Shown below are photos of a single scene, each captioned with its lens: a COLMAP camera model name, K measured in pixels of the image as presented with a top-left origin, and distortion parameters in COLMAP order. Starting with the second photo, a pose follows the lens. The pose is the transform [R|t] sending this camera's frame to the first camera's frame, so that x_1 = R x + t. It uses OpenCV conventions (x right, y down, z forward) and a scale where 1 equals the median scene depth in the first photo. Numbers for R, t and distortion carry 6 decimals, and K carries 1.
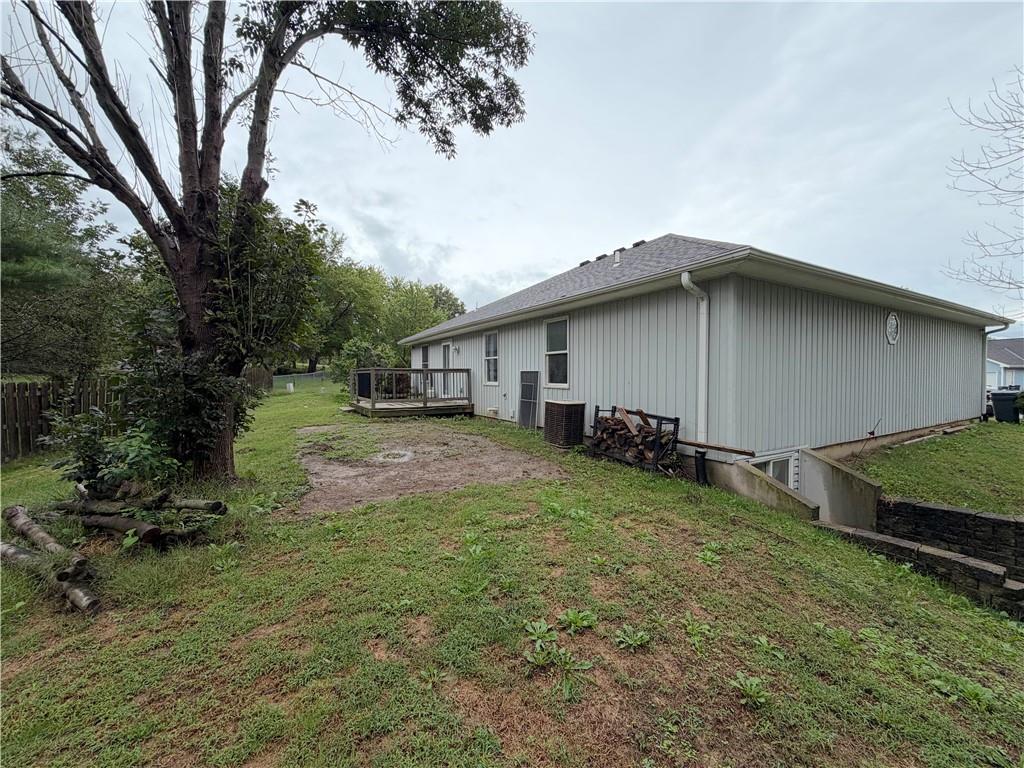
lens RADIAL K [[407.4, 0, 512.8], [0, 407.4, 381.9], [0, 0, 1]] dist [0.000736, 0.000134]
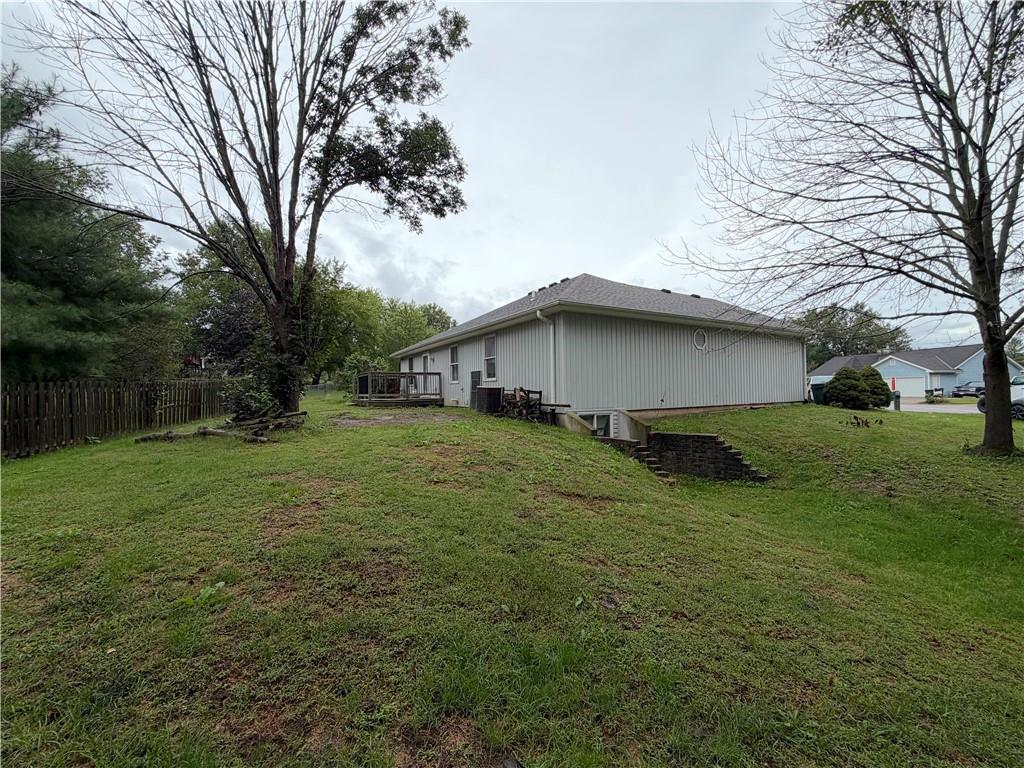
lens RADIAL K [[407.4, 0, 513.3], [0, 407.4, 384.8], [0, 0, 1]] dist [0.000736, 0.000134]
pose [[0.999906, -0.012807, 0.004985, 0.161307], [0.012956, 0.999434, -0.031045, 0.067898], [-0.004585, 0.031106, 0.999506, -0.457263]]
